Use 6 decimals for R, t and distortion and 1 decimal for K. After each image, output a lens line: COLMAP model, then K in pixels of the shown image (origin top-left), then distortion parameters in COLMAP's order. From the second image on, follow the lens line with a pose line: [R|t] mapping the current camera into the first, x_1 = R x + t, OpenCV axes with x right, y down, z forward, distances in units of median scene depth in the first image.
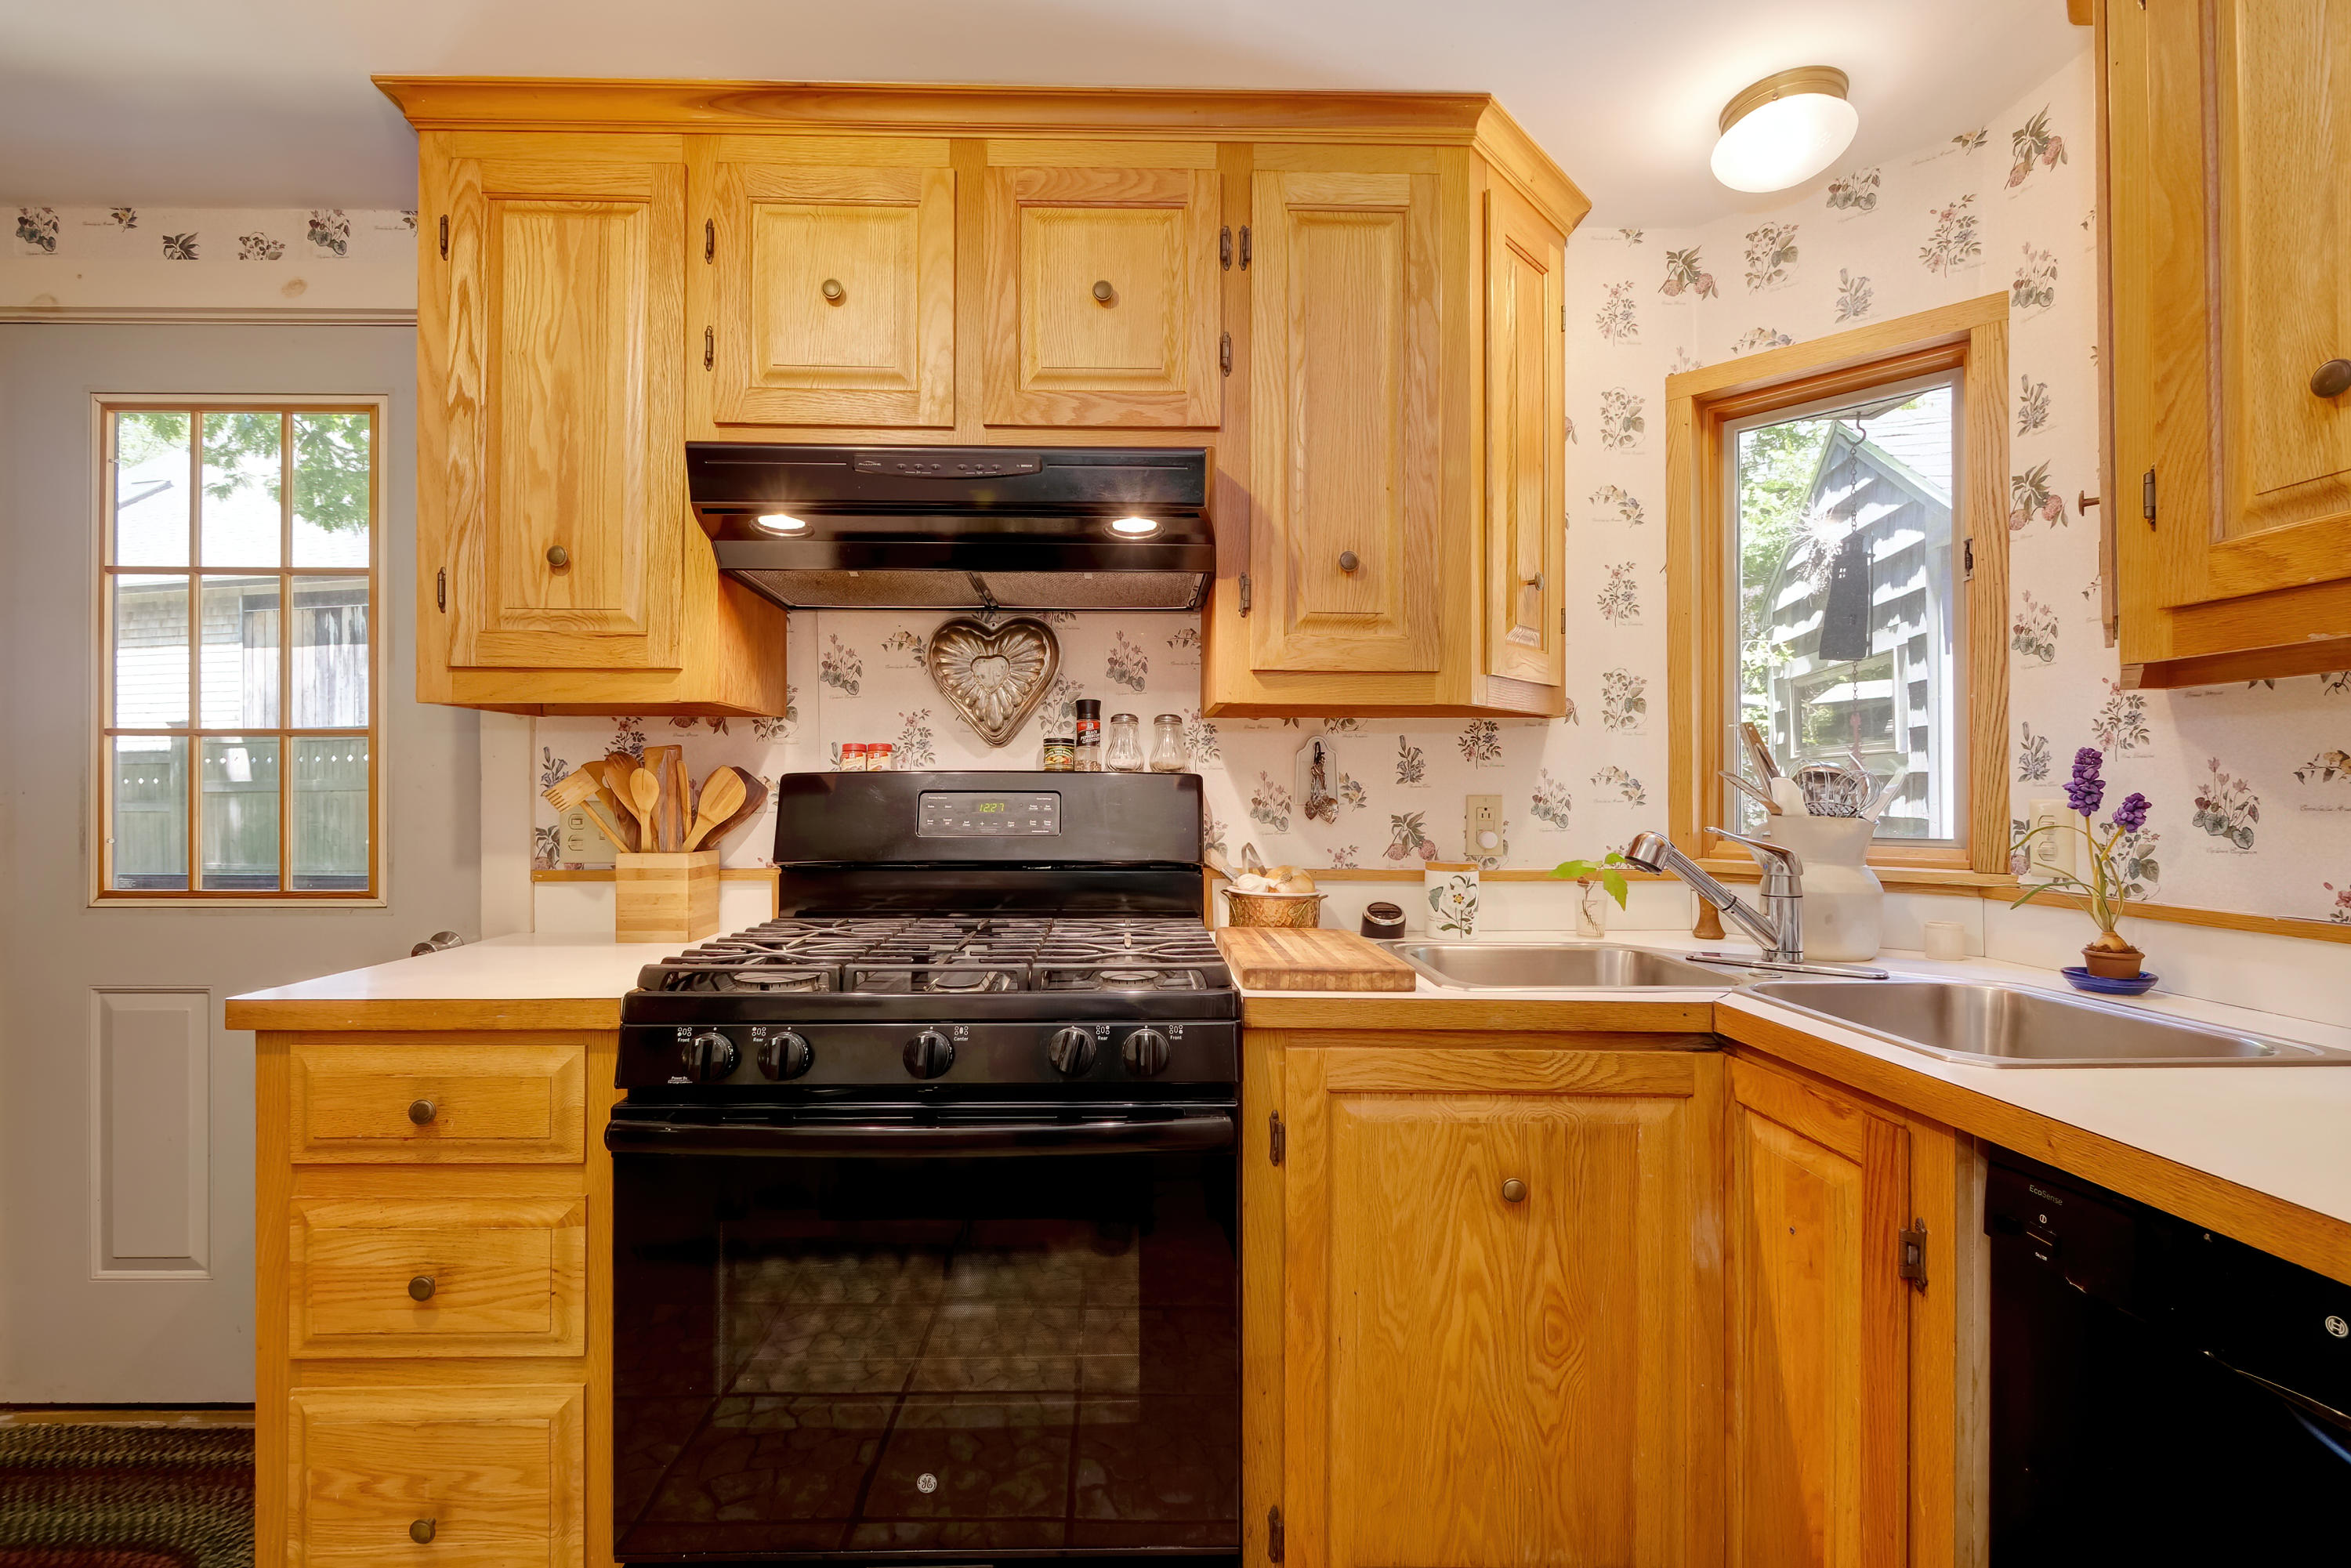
lens RADIAL K [[1016.7, 0, 1144.0], [0, 1016.7, 790.4], [0, 0, 1]] dist [-0.001904, -0.000165]
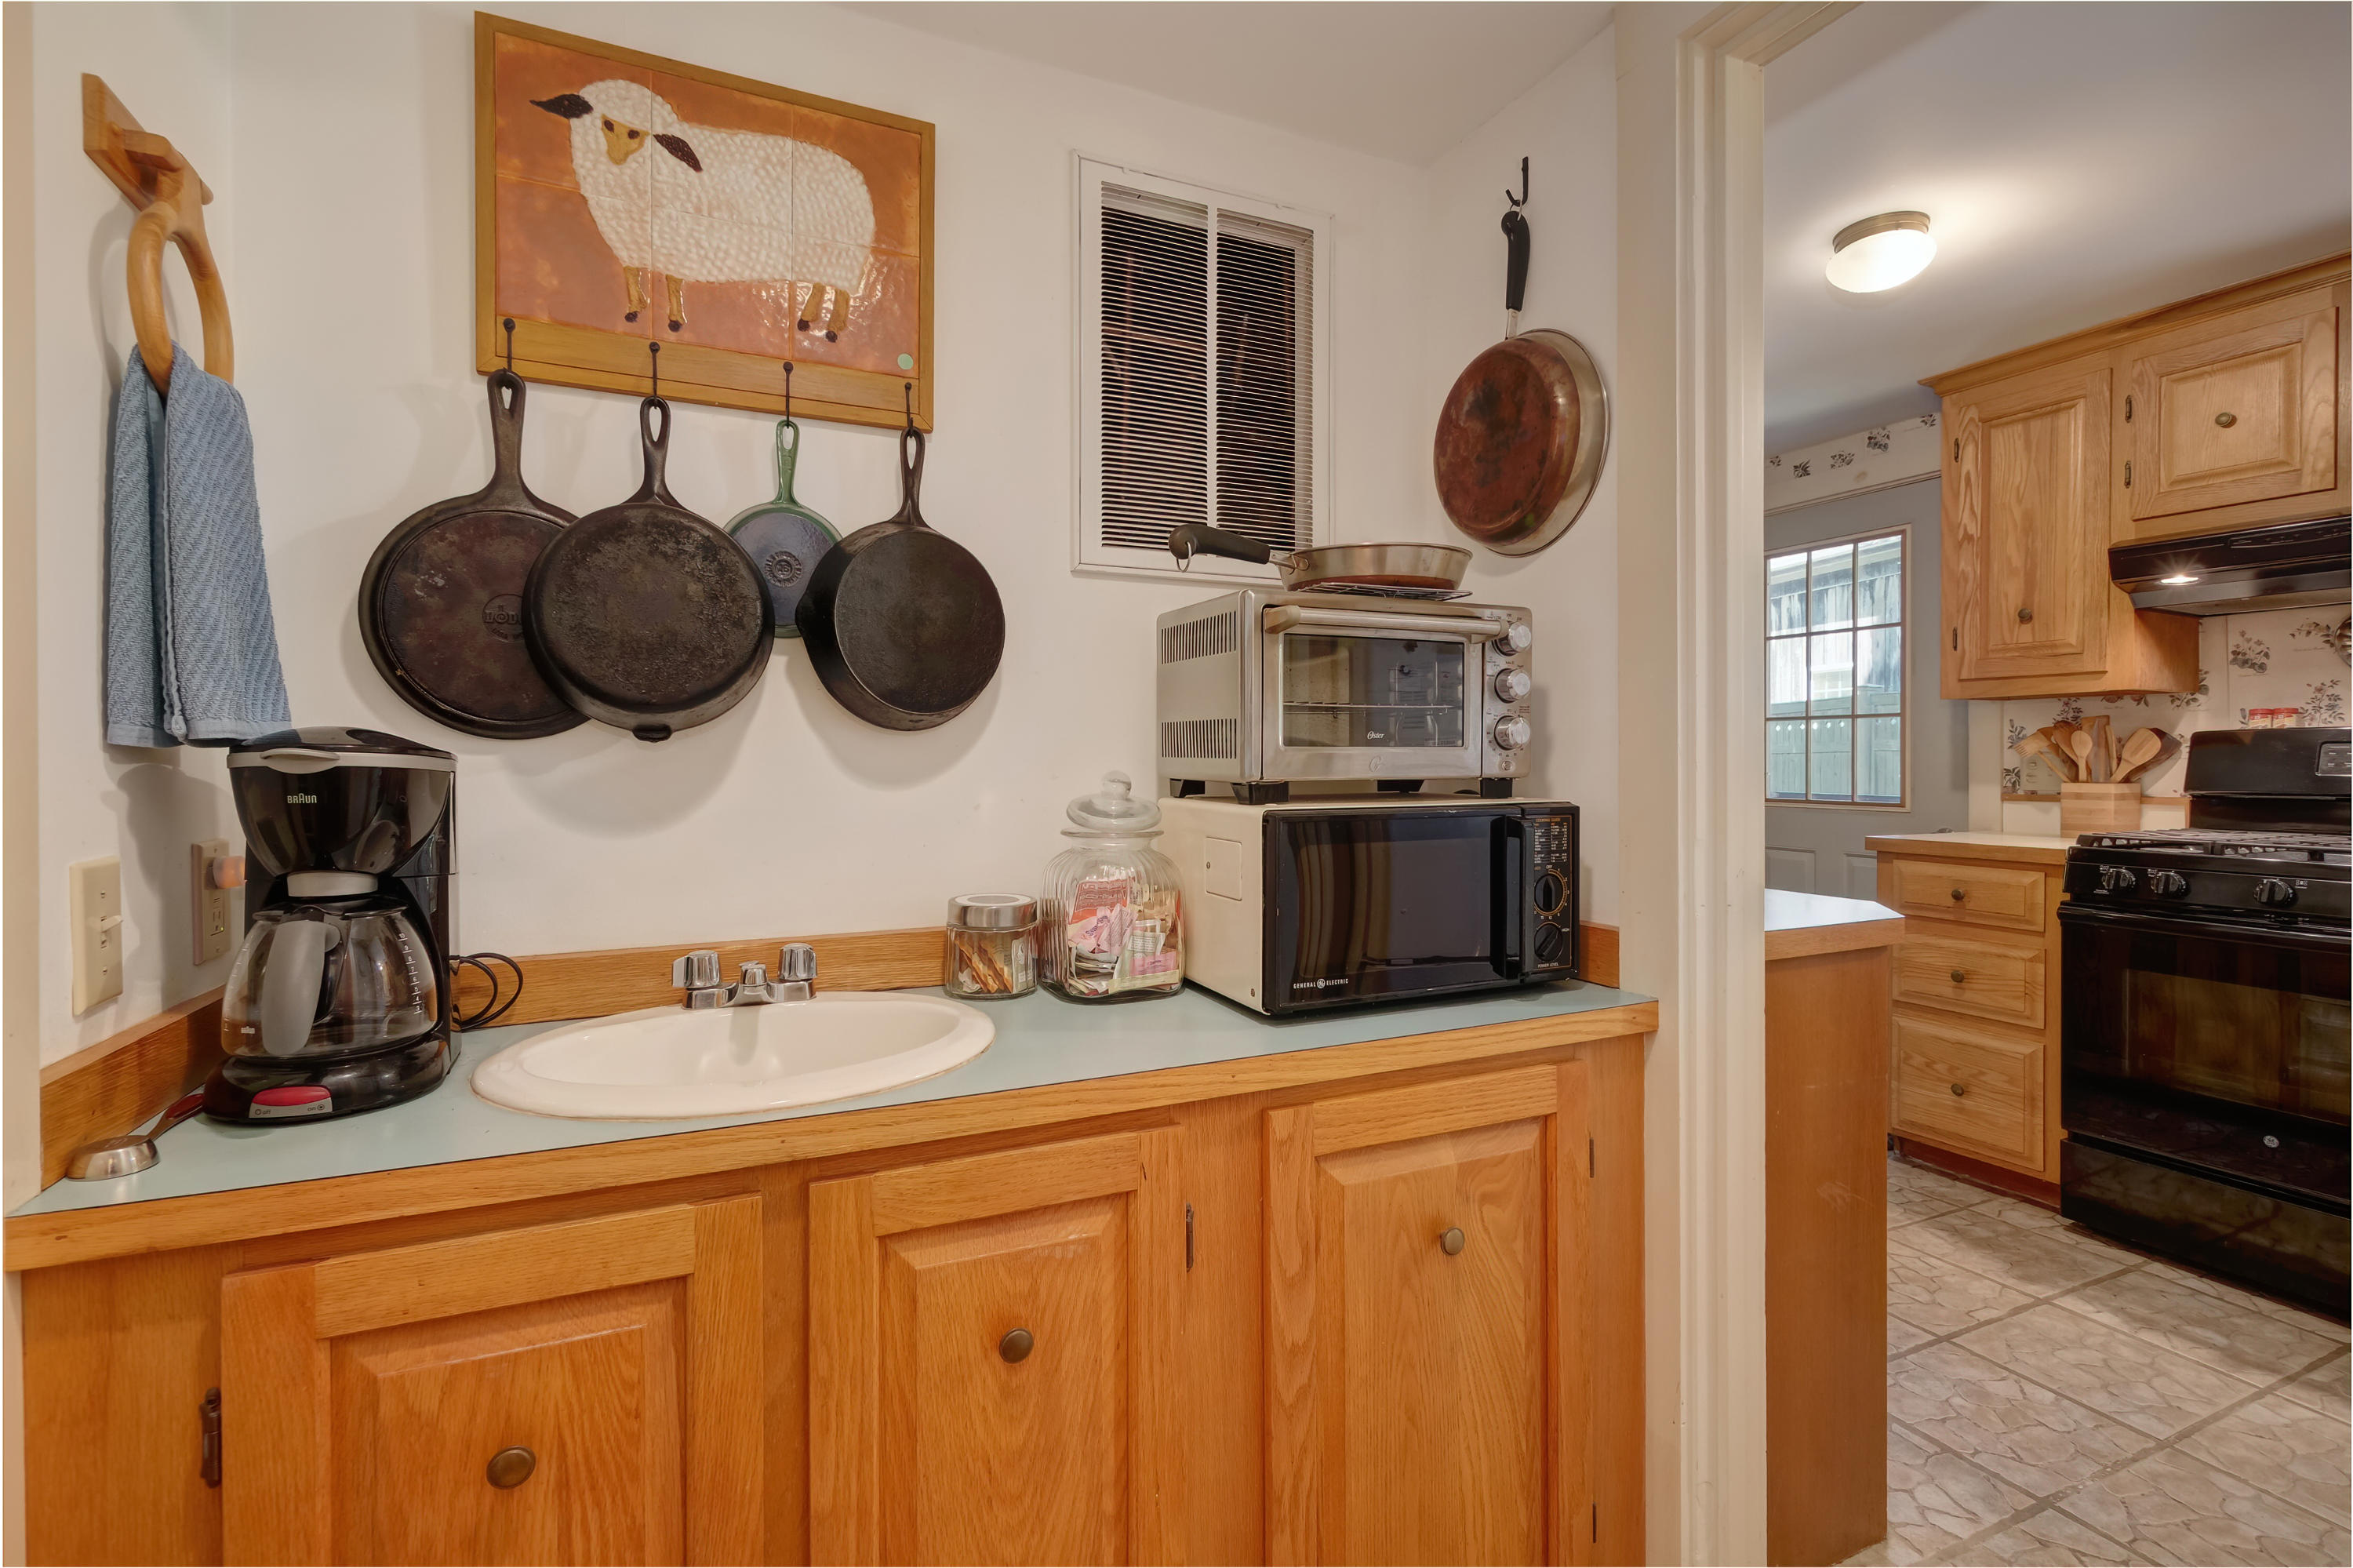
lens RADIAL K [[1065.5, 0, 1171.3], [0, 1065.5, 768.8], [0, 0, 1]] dist [-0.000008, -0.000791]
pose [[0.392491, 0.006649, -0.919732, 0.554341], [0.005217, 0.999942, 0.009455, 0.016840], [0.919741, -0.008510, 0.392433, -1.108724]]
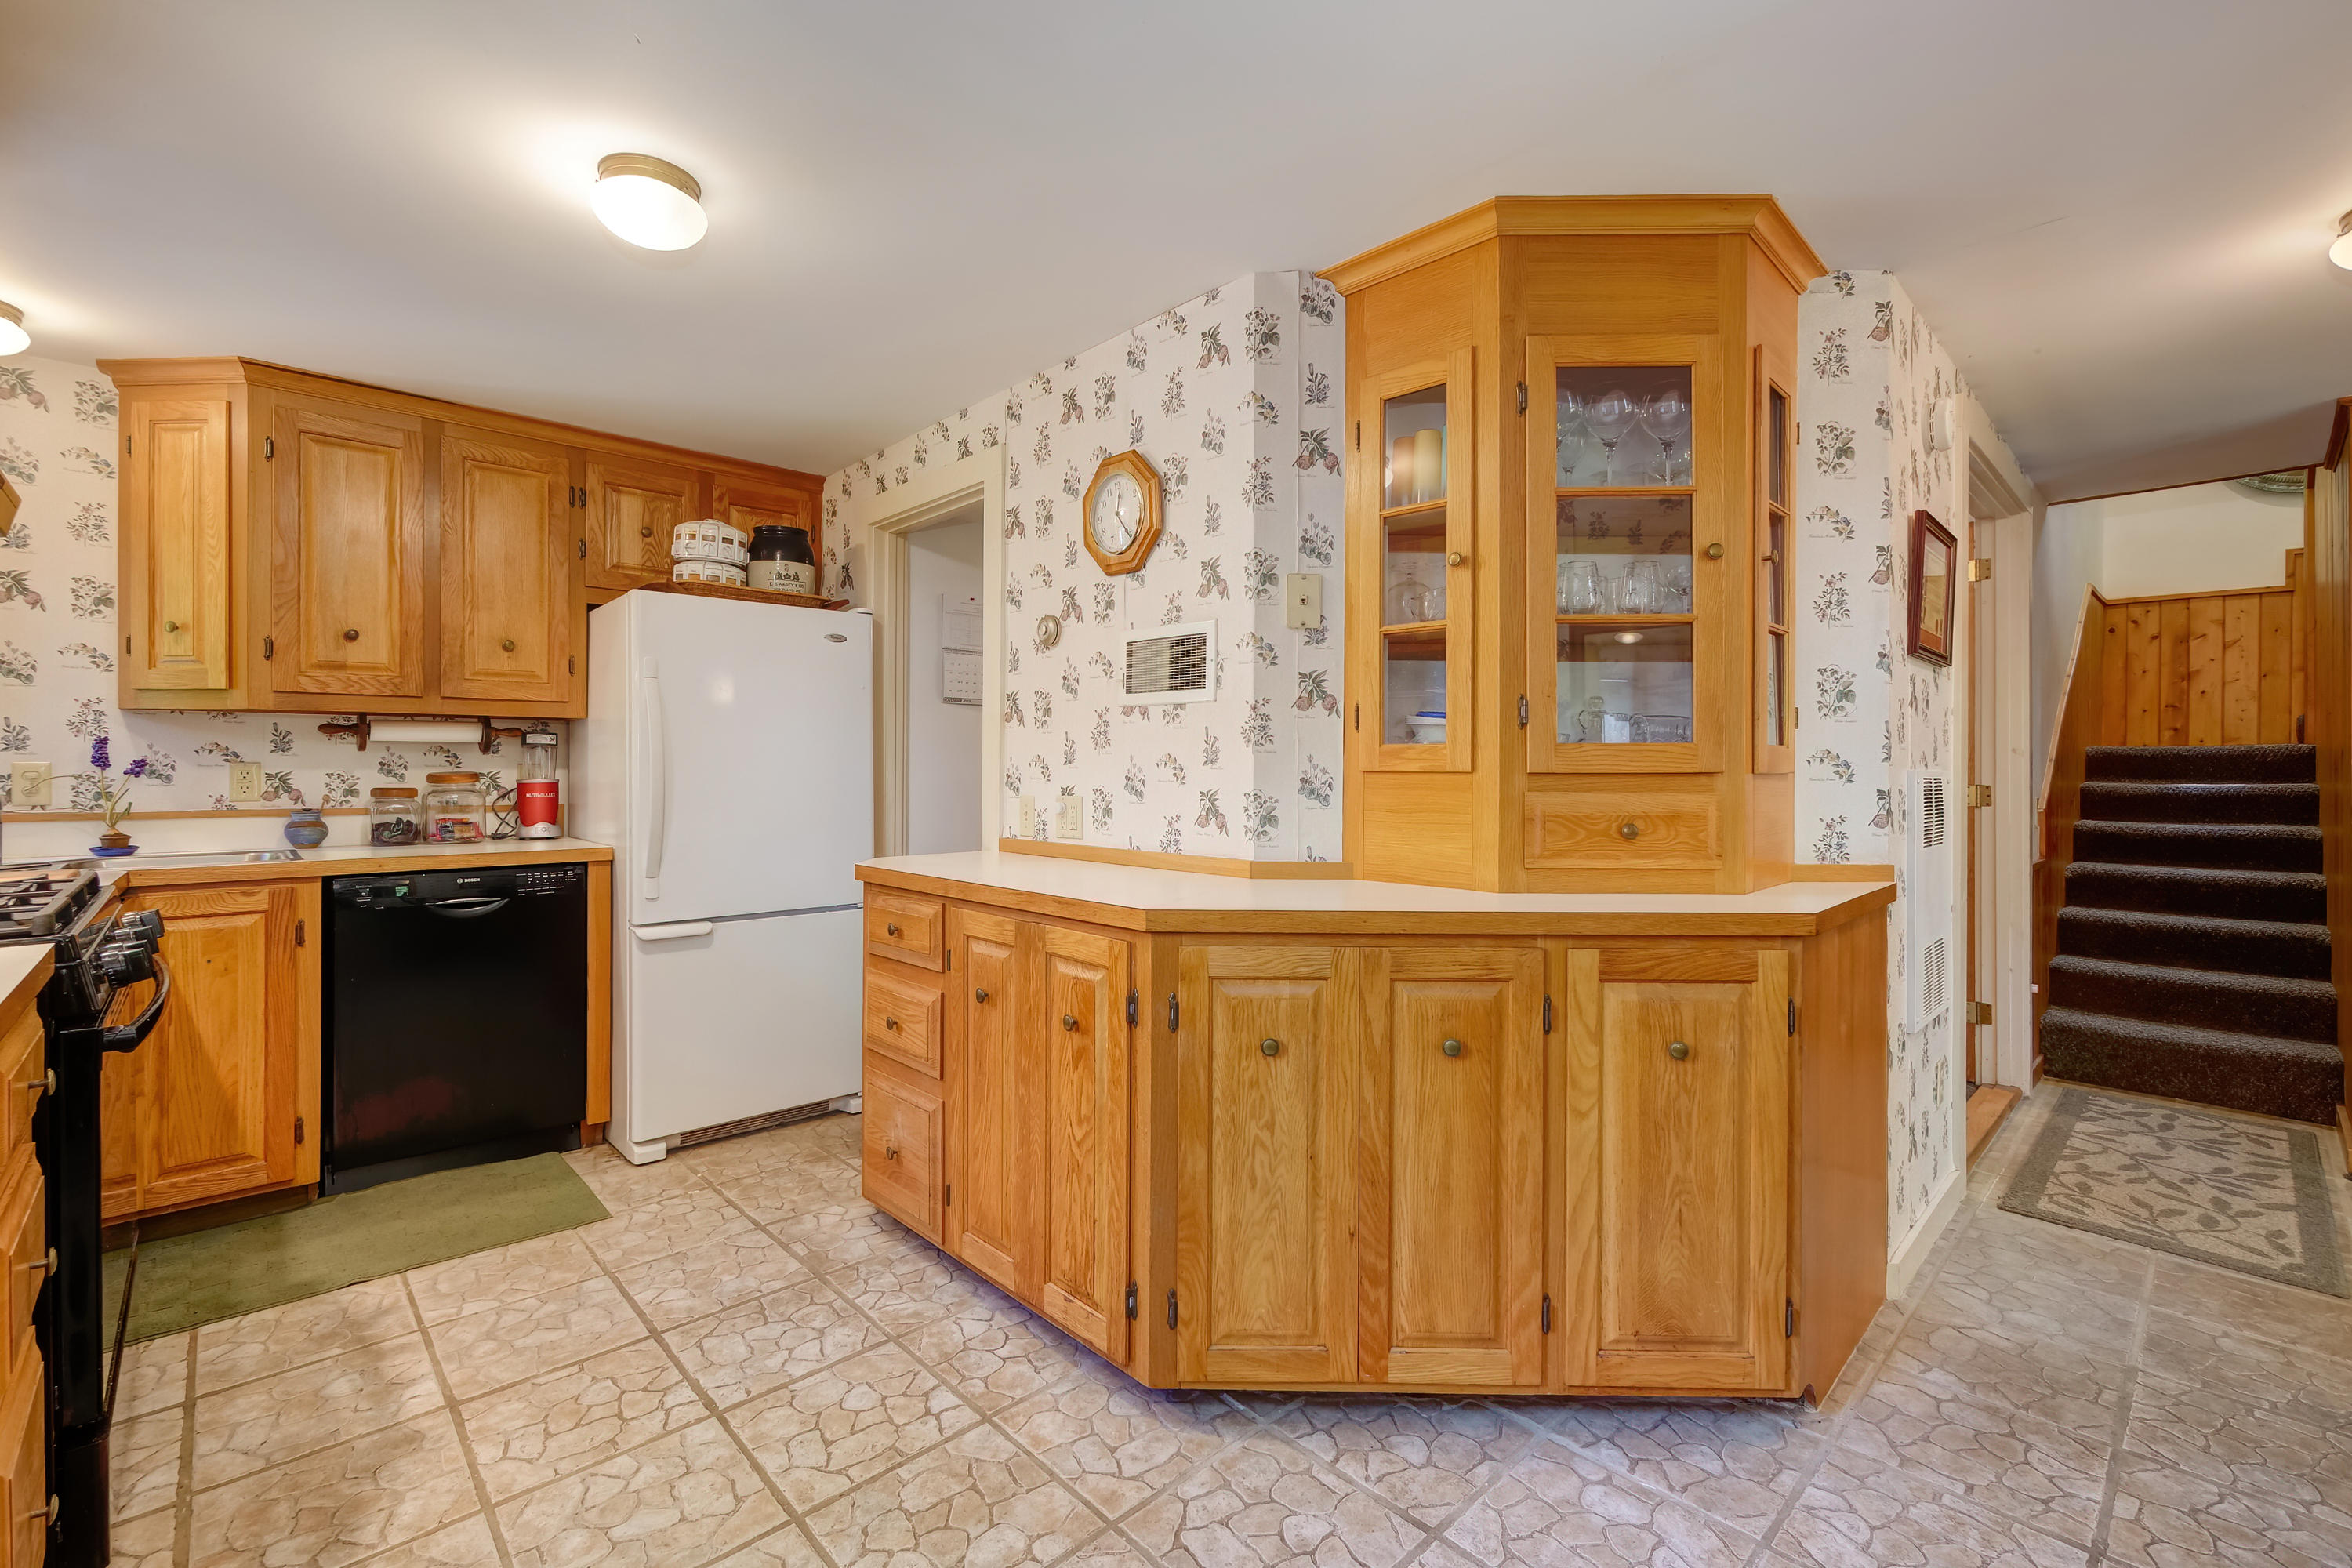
lens RADIAL K [[1018.4, 0, 1175.1], [0, 1018.4, 767.1], [0, 0, 1]] dist [-0.002889, 0.000230]
pose [[-0.670679, -0.002810, 0.741742, -1.704241], [-0.004616, 0.999989, -0.000385, 0.009279], [-0.741733, -0.003682, -0.670685, 0.675420]]
